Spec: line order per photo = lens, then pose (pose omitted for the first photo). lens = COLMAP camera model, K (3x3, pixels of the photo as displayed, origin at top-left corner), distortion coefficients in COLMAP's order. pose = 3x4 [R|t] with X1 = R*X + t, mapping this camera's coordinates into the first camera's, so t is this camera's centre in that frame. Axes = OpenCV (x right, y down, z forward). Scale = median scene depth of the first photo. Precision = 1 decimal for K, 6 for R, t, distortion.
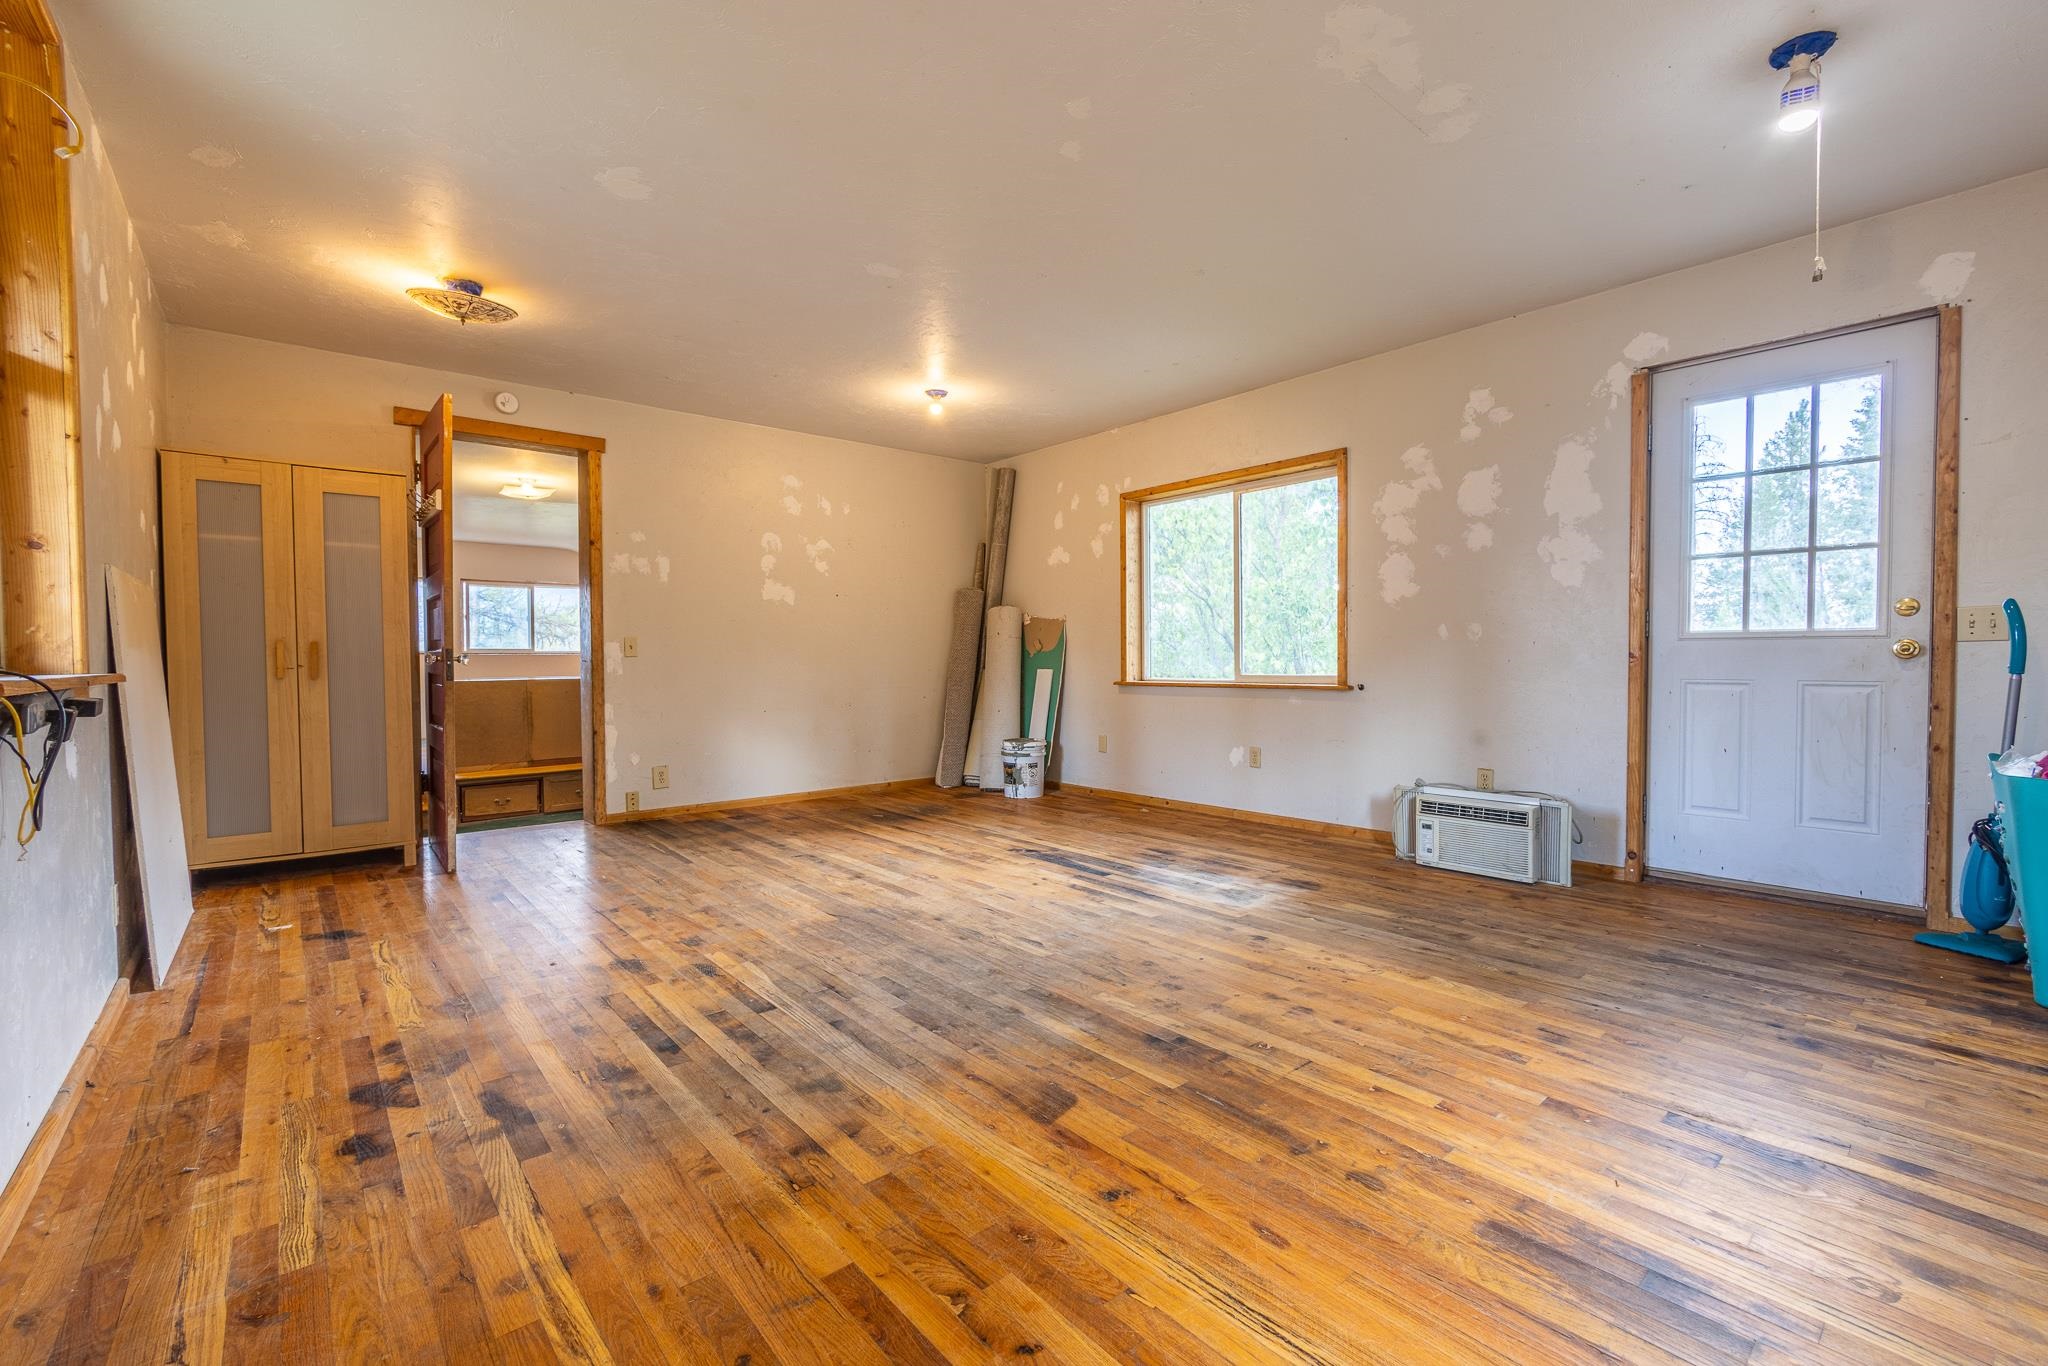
lens RADIAL K [[857.1, 0, 1034.4], [0, 857.1, 681.5], [0, 0, 1]] dist [-0.006867, 0.000089]
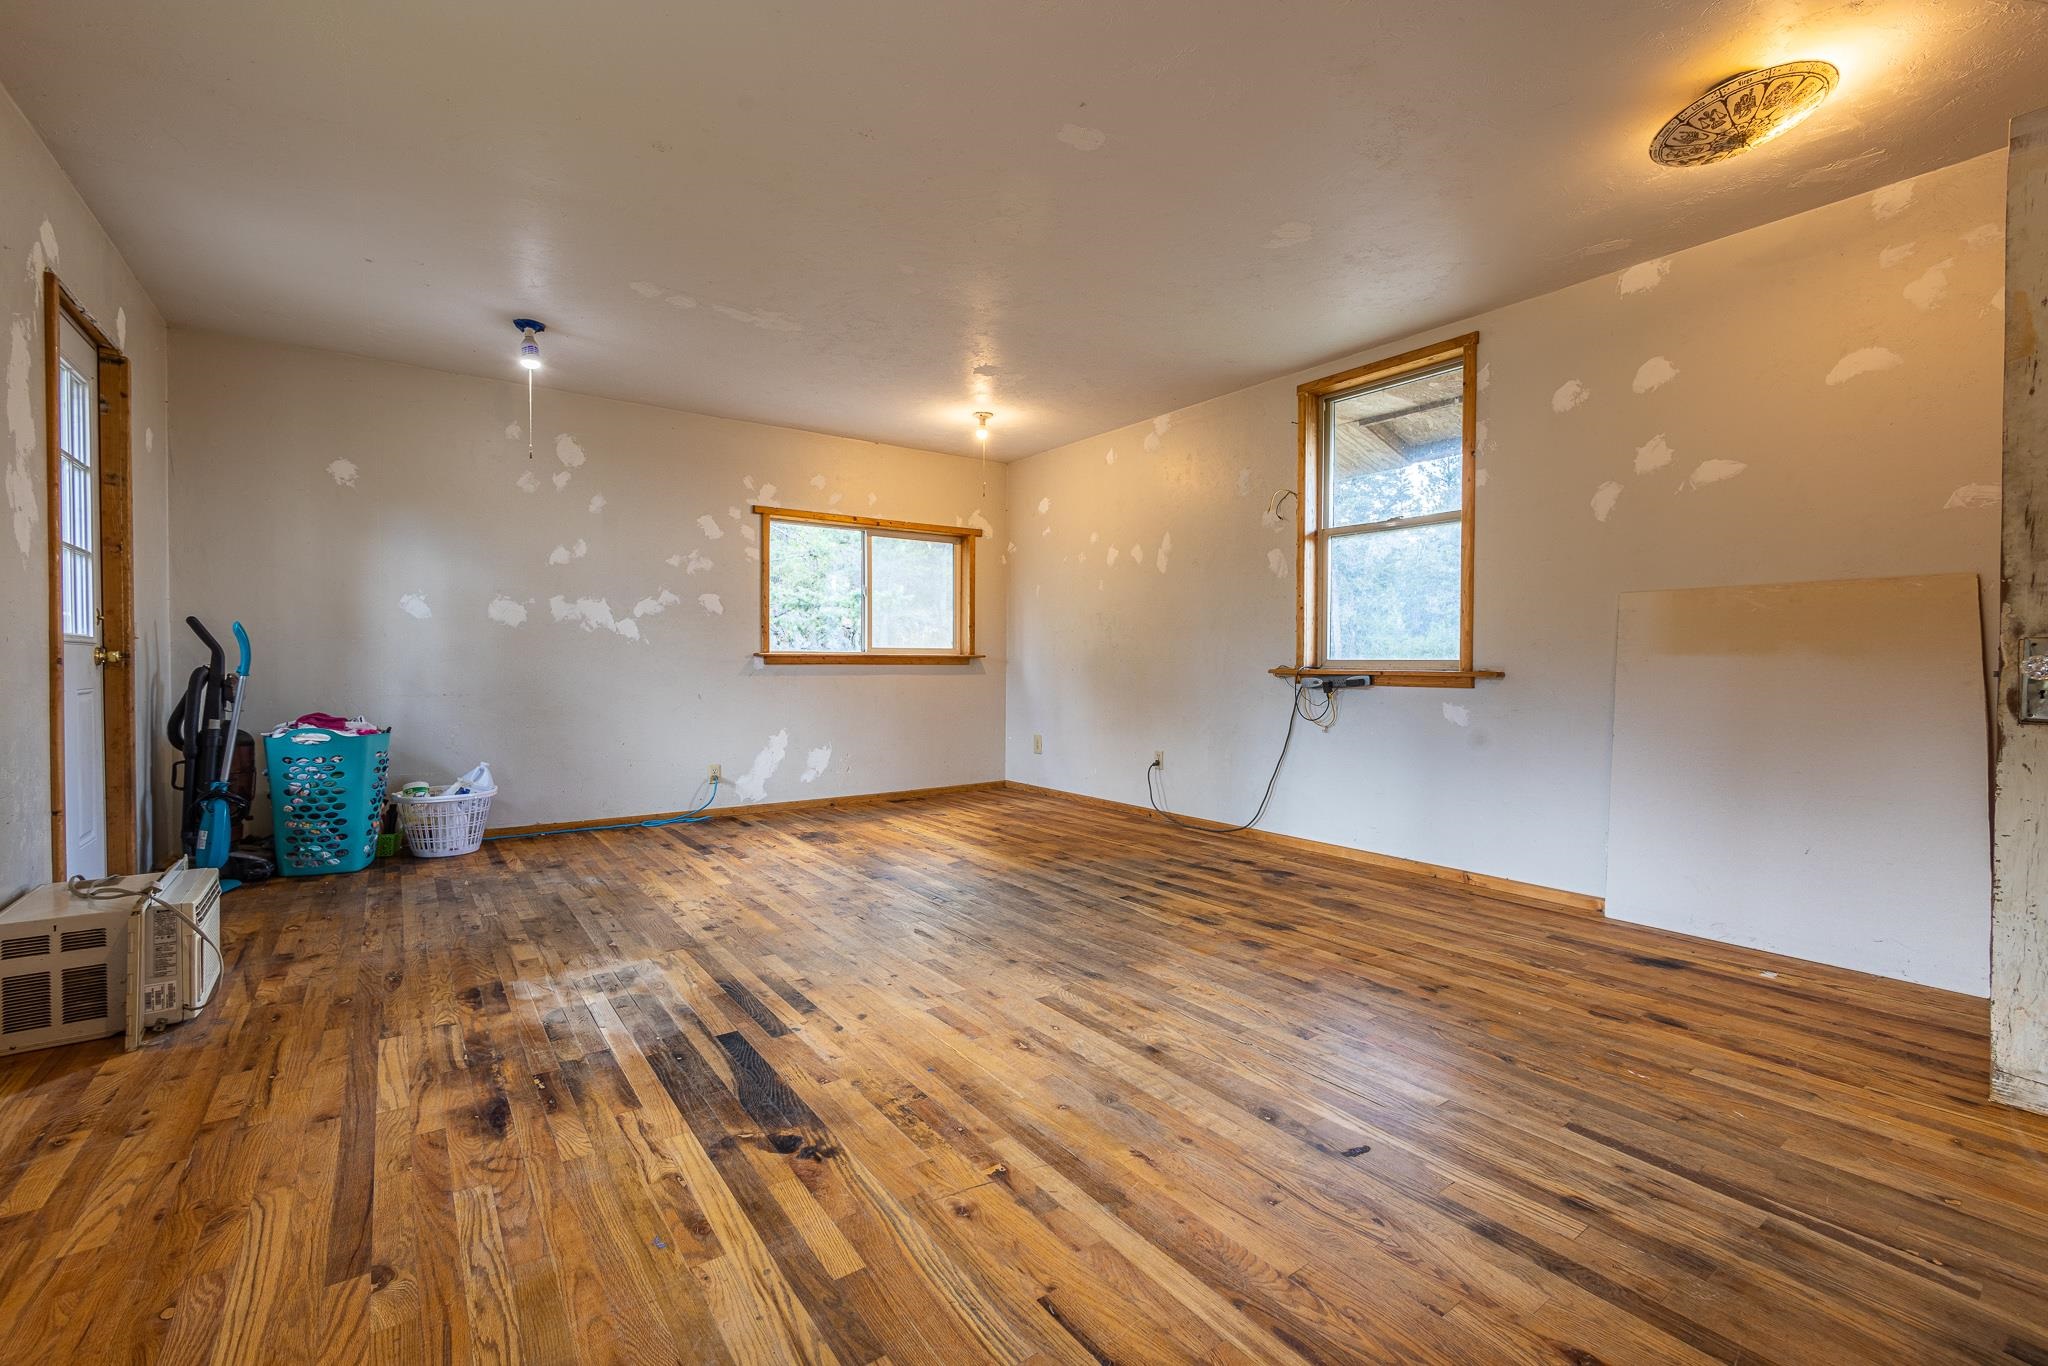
lens RADIAL K [[879.3, 0, 1013.1], [0, 879.3, 681.4], [0, 0, 1]] dist [-0.001645, 0.000110]
pose [[-0.994149, -0.001605, 0.108002, -0.203274], [0.003827, 0.998738, 0.050074, -0.051948], [-0.107946, 0.050194, -0.992889, 1.818045]]
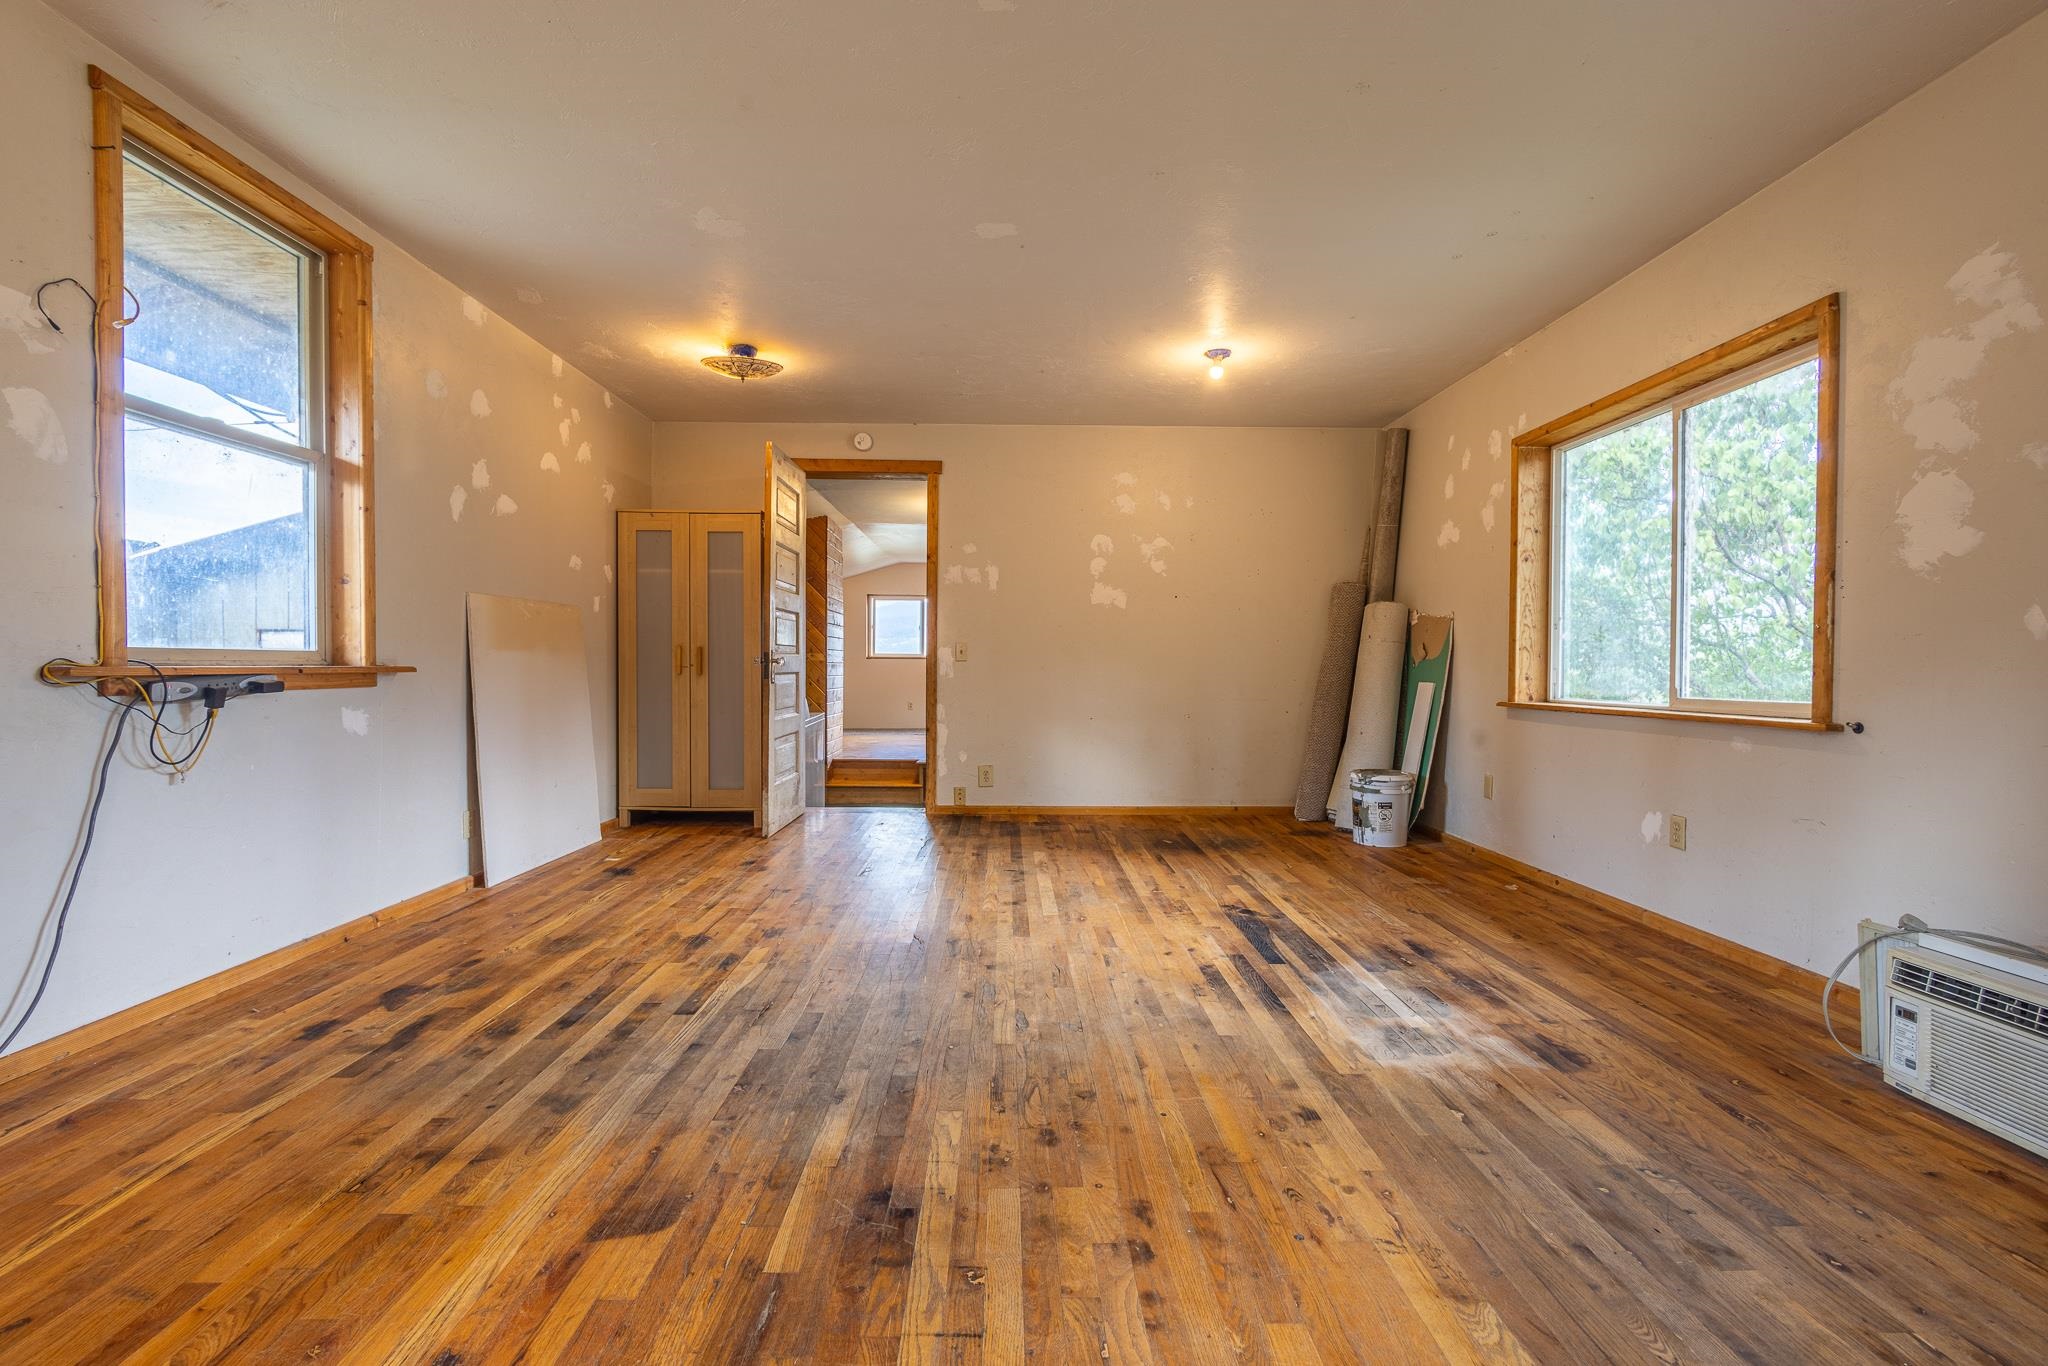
lens RADIAL K [[869.4, 0, 1033.7], [0, 869.4, 681.4], [0, 0, 1]] dist [-0.005459, 0.000856]
pose [[0.770655, 0.023180, -0.636831, 0.453786], [-0.029899, 0.999553, 0.000201, -0.009790], [0.636551, 0.018886, 0.771003, 0.339985]]
